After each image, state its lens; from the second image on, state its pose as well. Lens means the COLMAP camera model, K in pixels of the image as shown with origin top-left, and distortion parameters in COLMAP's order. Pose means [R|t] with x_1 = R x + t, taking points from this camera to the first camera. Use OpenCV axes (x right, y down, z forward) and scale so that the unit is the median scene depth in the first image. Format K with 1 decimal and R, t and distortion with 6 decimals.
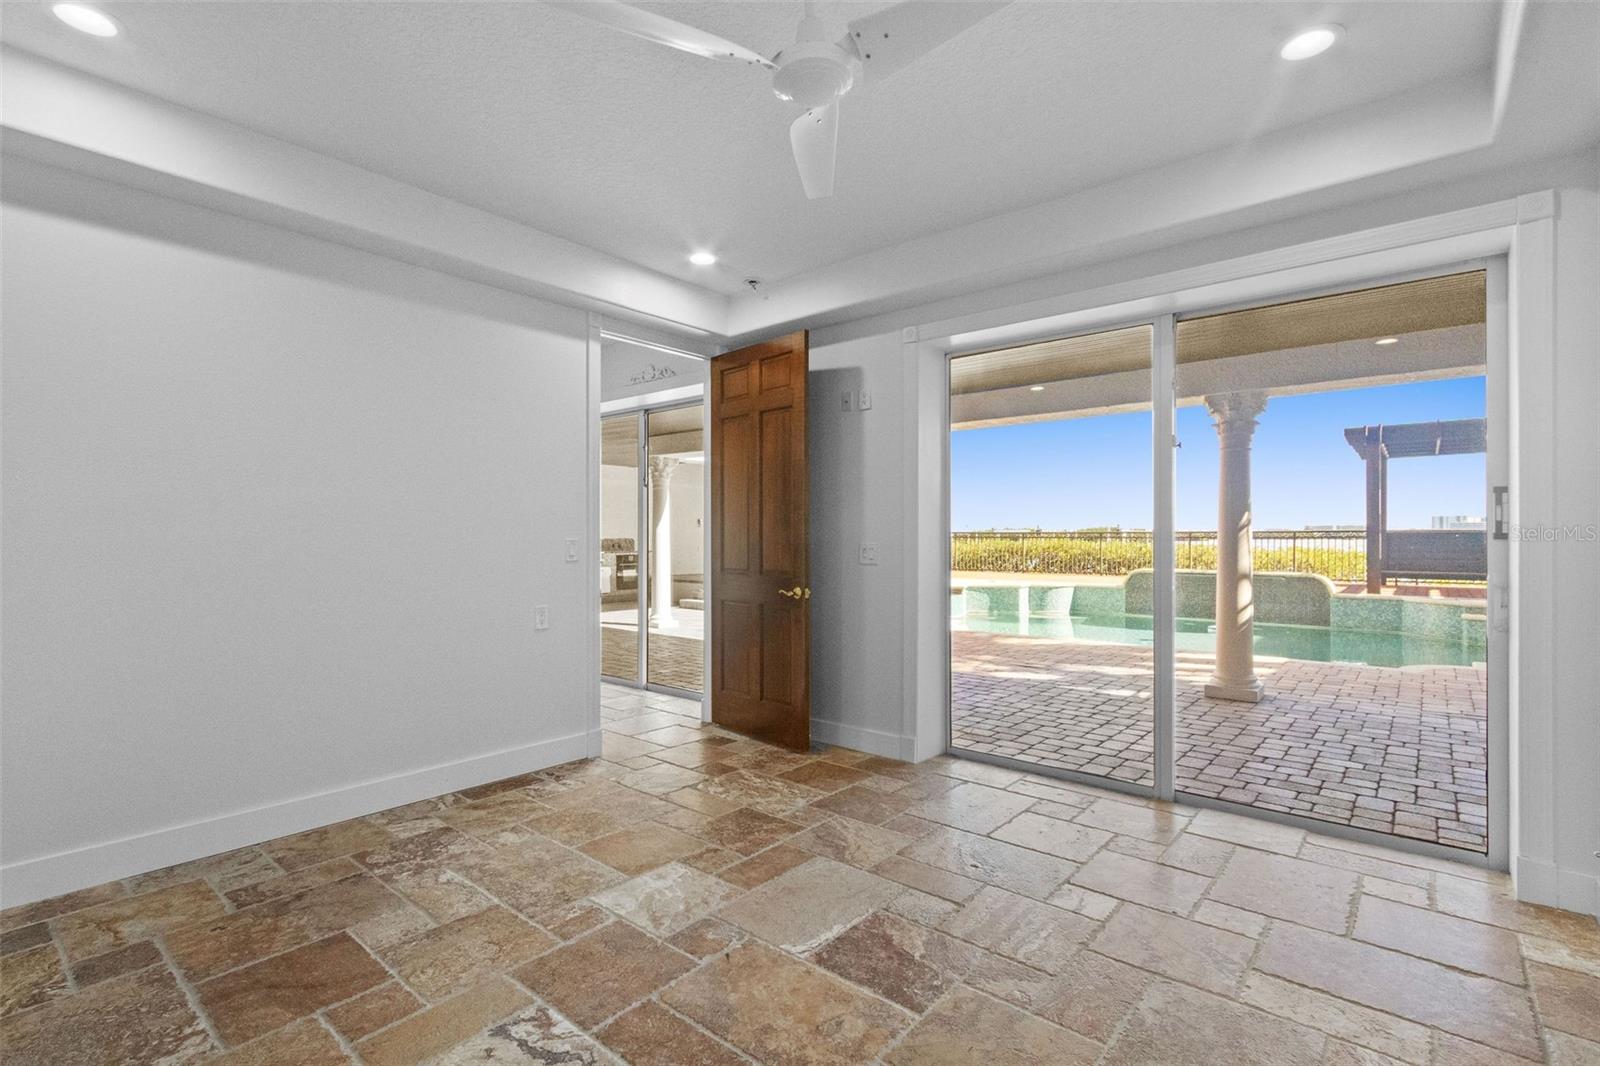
lens RADIAL K [[734.4, 0, 799.6], [0, 734.4, 537.7], [0, 0, 1]] dist [0.004740, 0.000368]
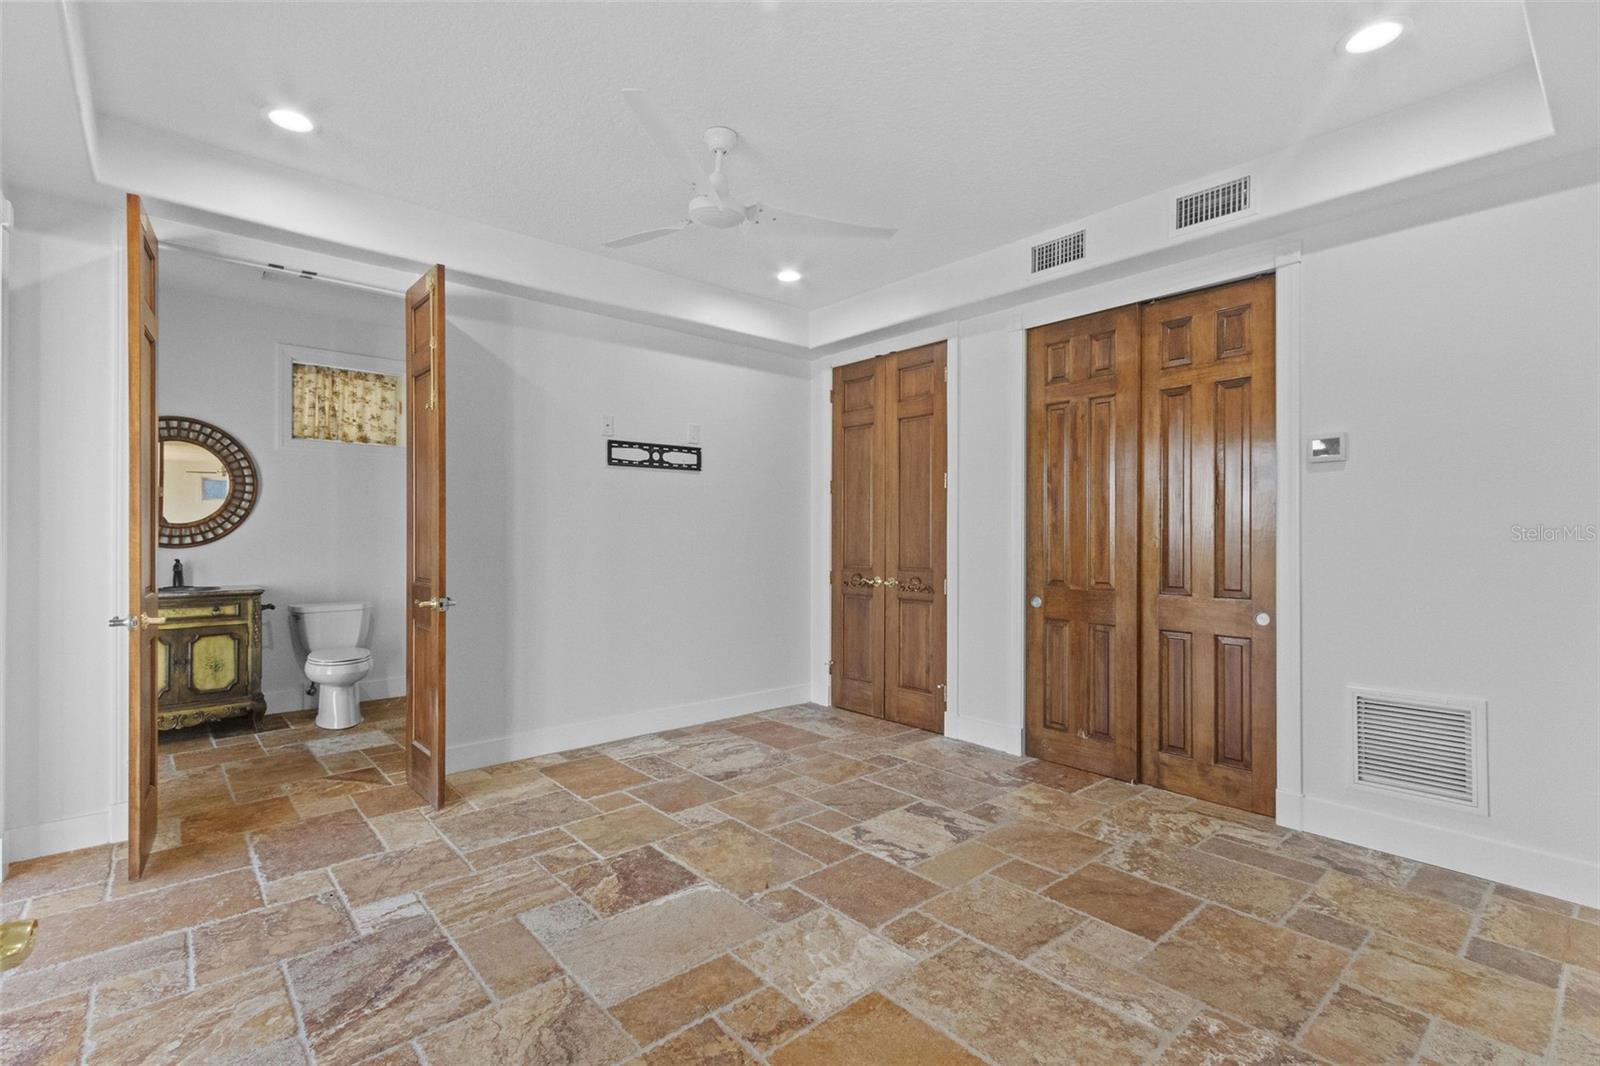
lens RADIAL K [[734.4, 0, 800.5], [0, 734.4, 532.4], [0, 0, 1]] dist [0.004740, 0.000368]
pose [[-0.988479, -0.000997, 0.151353, -0.309875], [-0.001641, 0.999990, -0.004131, 0.006430], [-0.151348, -0.004332, -0.988471, 2.035063]]
